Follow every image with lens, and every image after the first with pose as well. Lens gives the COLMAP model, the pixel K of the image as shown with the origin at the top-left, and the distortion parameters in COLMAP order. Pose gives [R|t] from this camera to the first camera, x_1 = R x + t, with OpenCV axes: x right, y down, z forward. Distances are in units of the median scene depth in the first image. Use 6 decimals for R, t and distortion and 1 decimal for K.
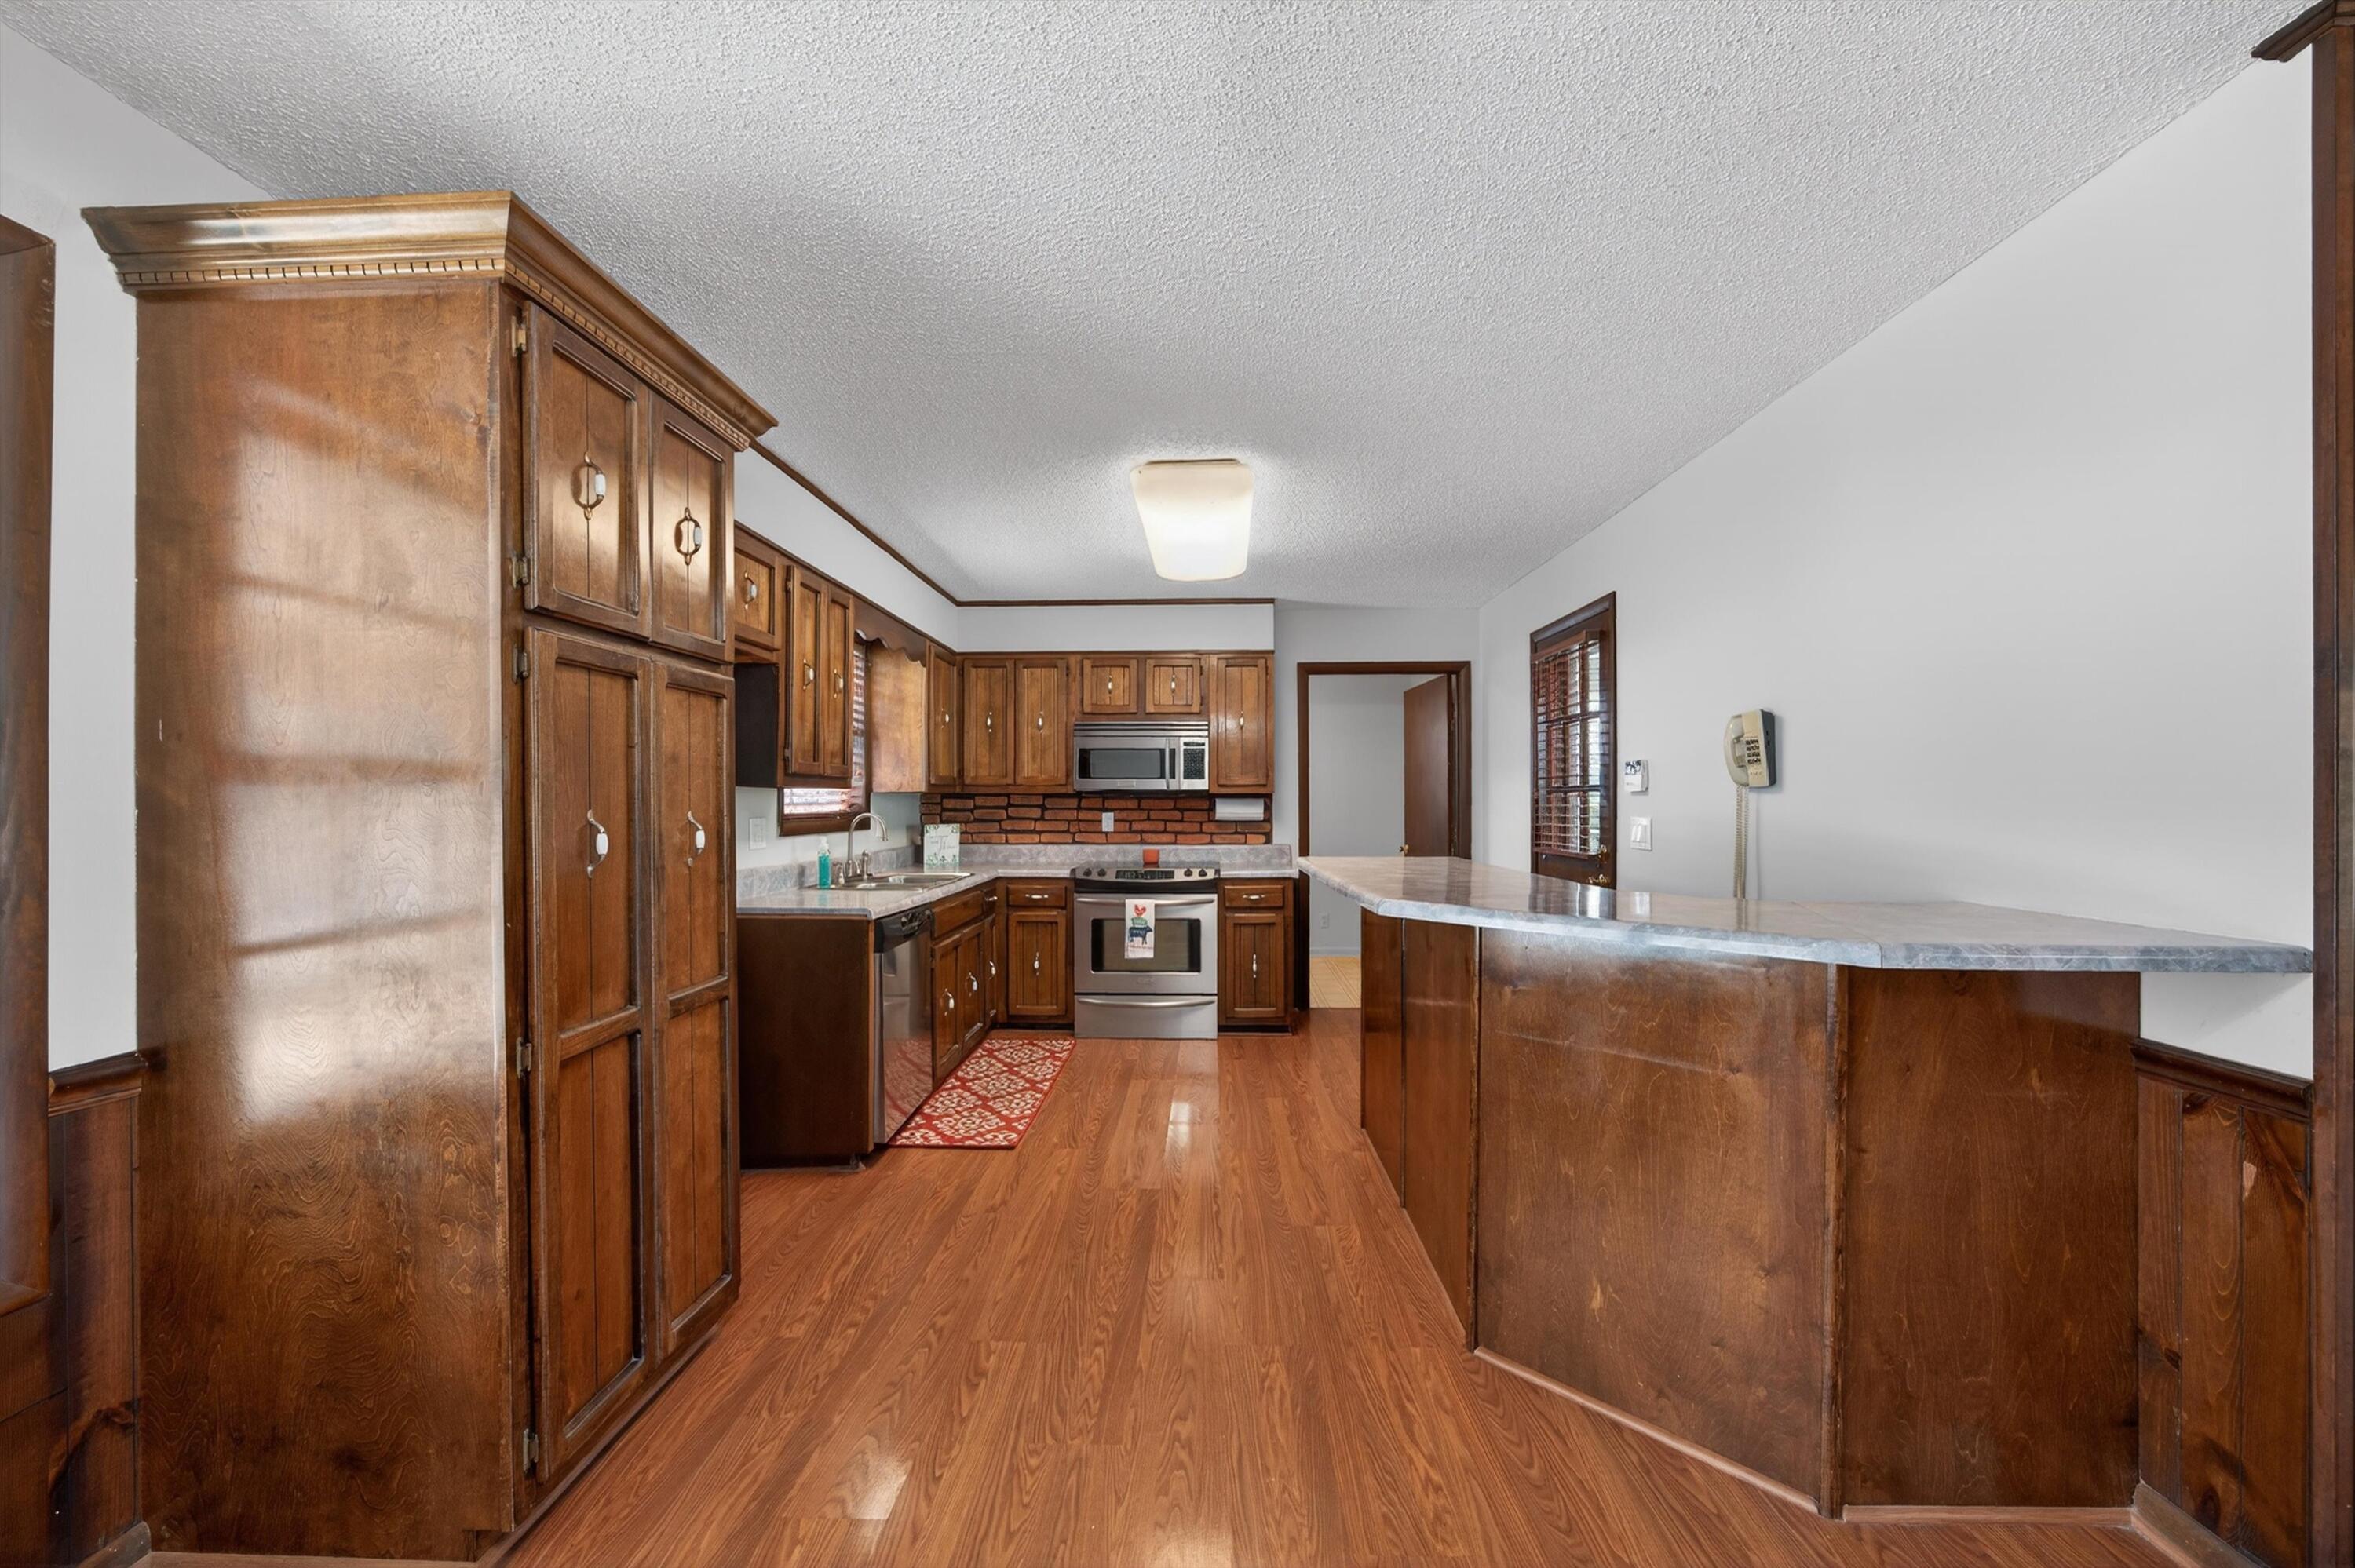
lens RADIAL K [[948.1, 0, 1177.7], [0, 948.1, 797.2], [0, 0, 1]] dist [-0.001136, -0.000190]
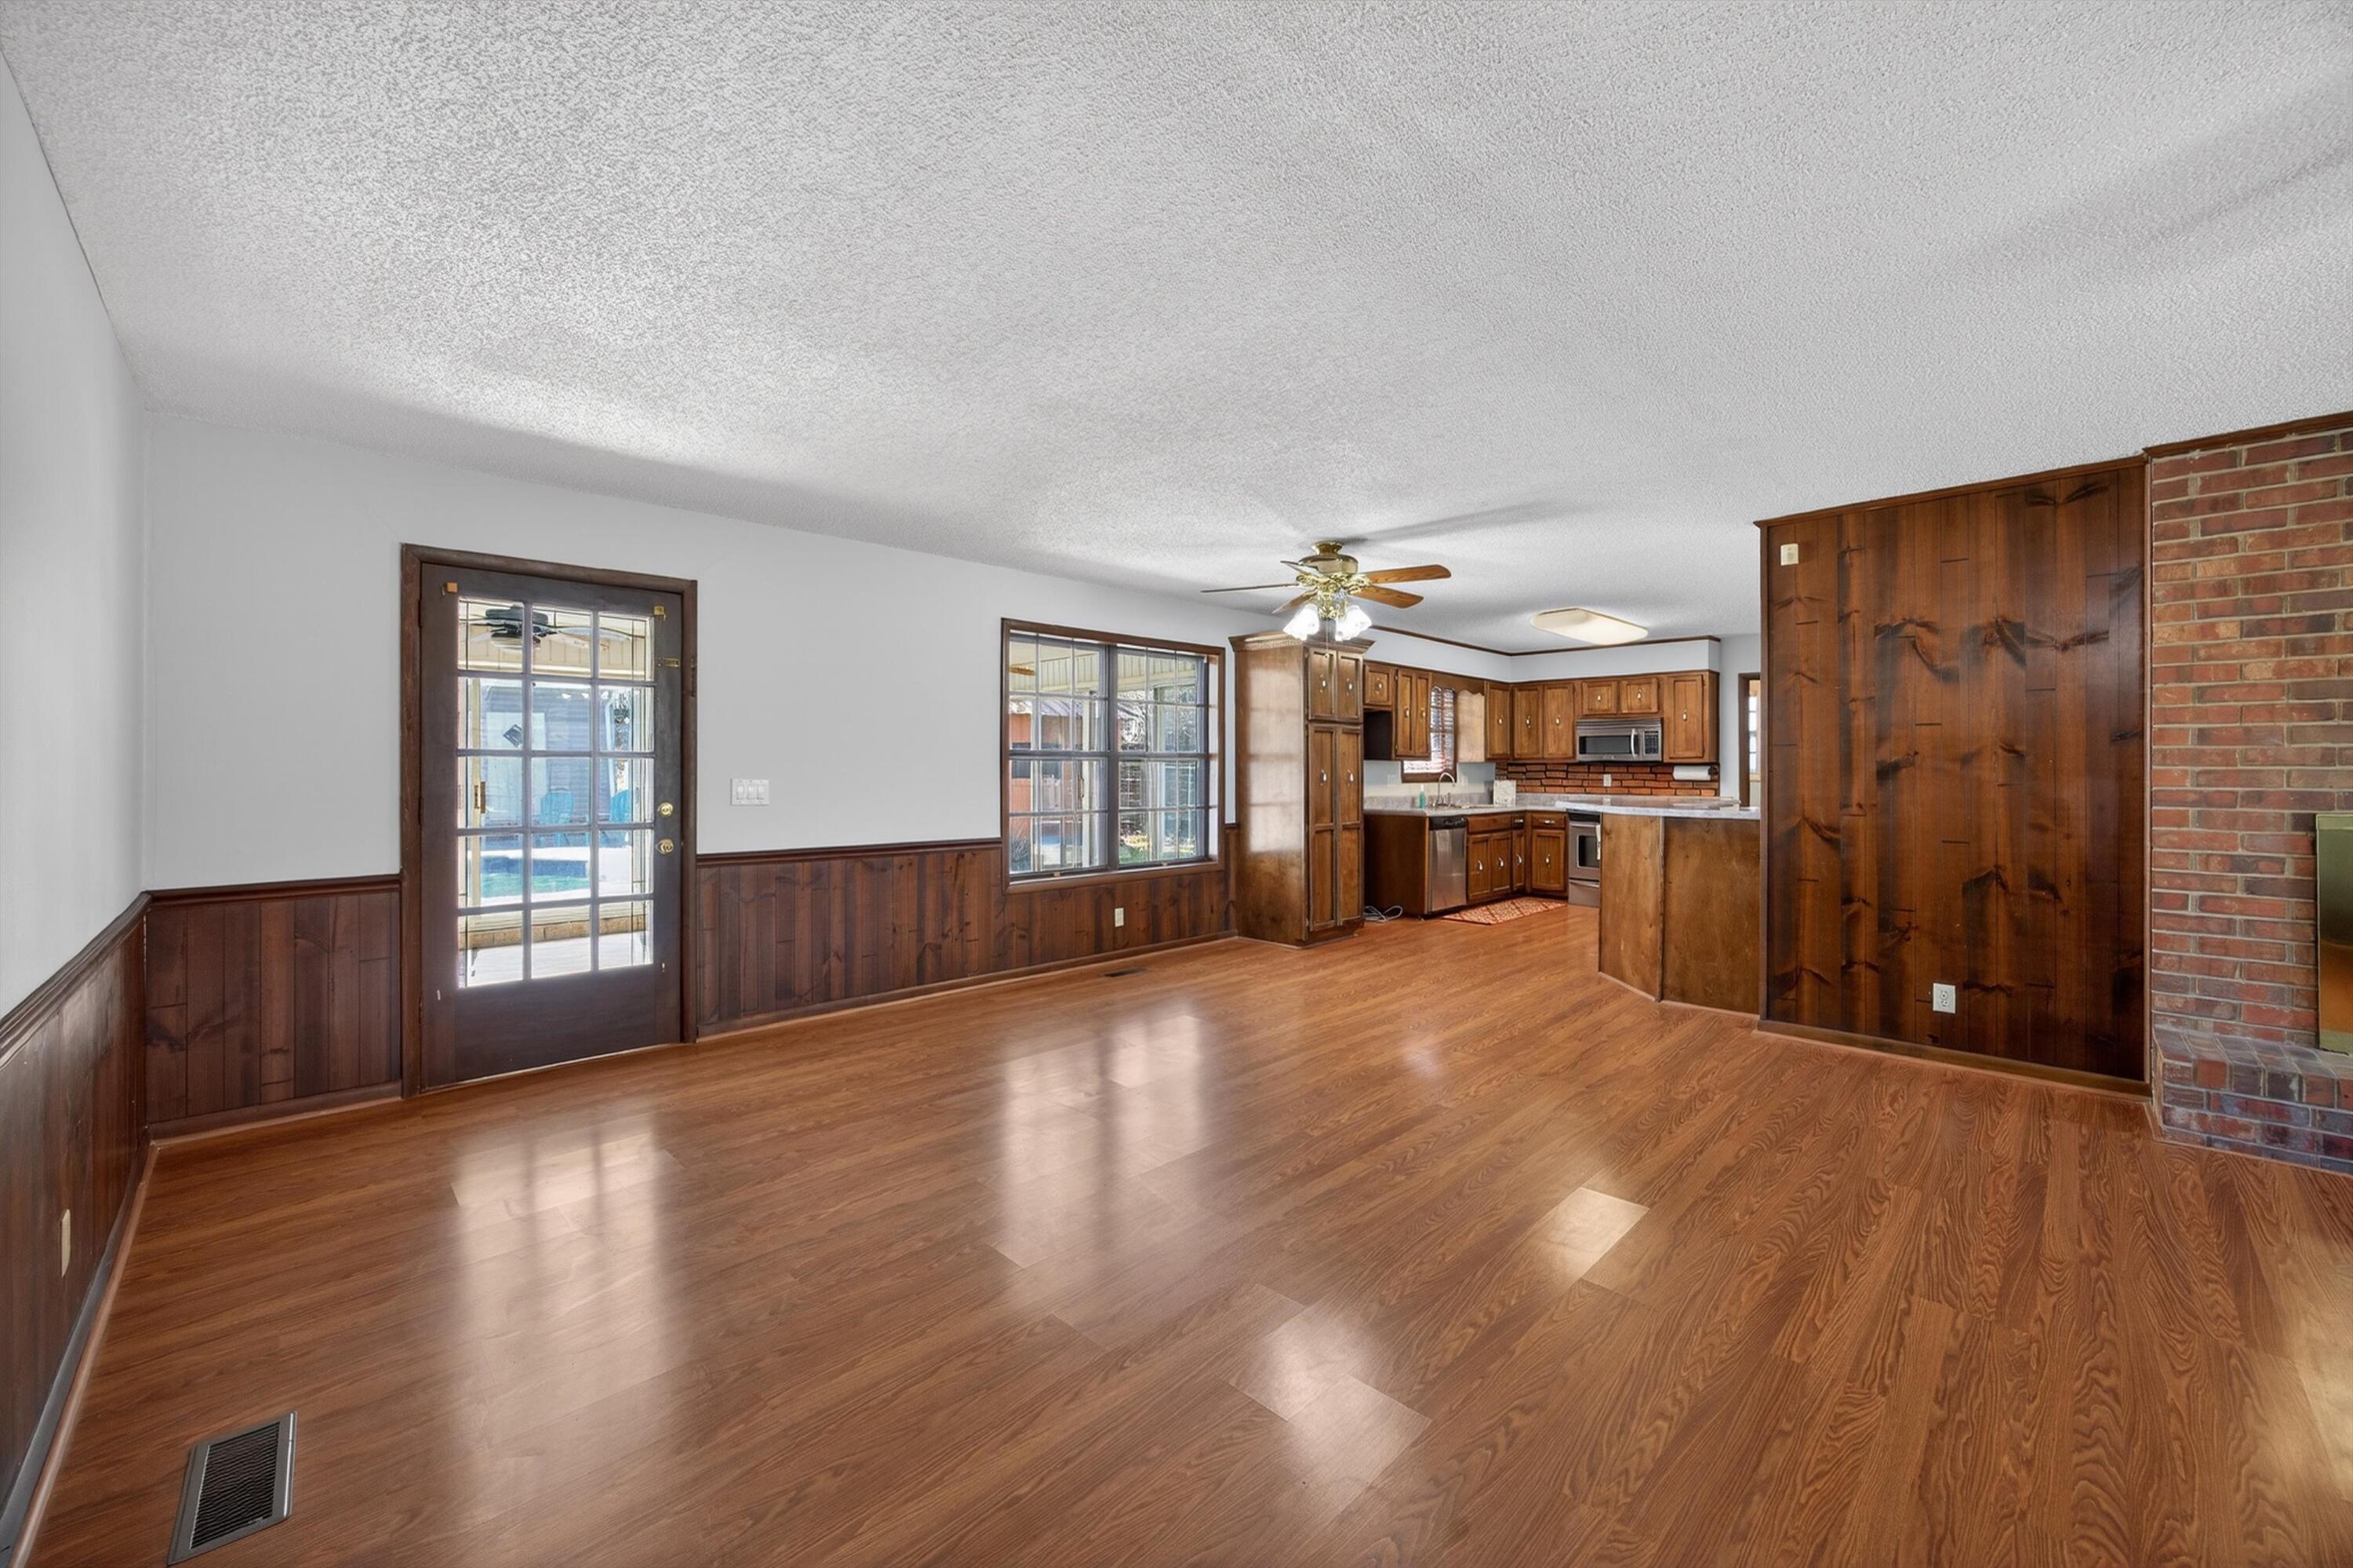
lens RADIAL K [[901.1, 0, 1184.4], [0, 901.1, 787.4], [0, 0, 1]] dist [-0.020586, 0.008476]
pose [[0.742102, 0.016388, -0.670086, 0.453087], [0.001624, 0.999654, 0.026246, -0.003591], [0.670285, -0.020565, 0.741819, -0.667850]]
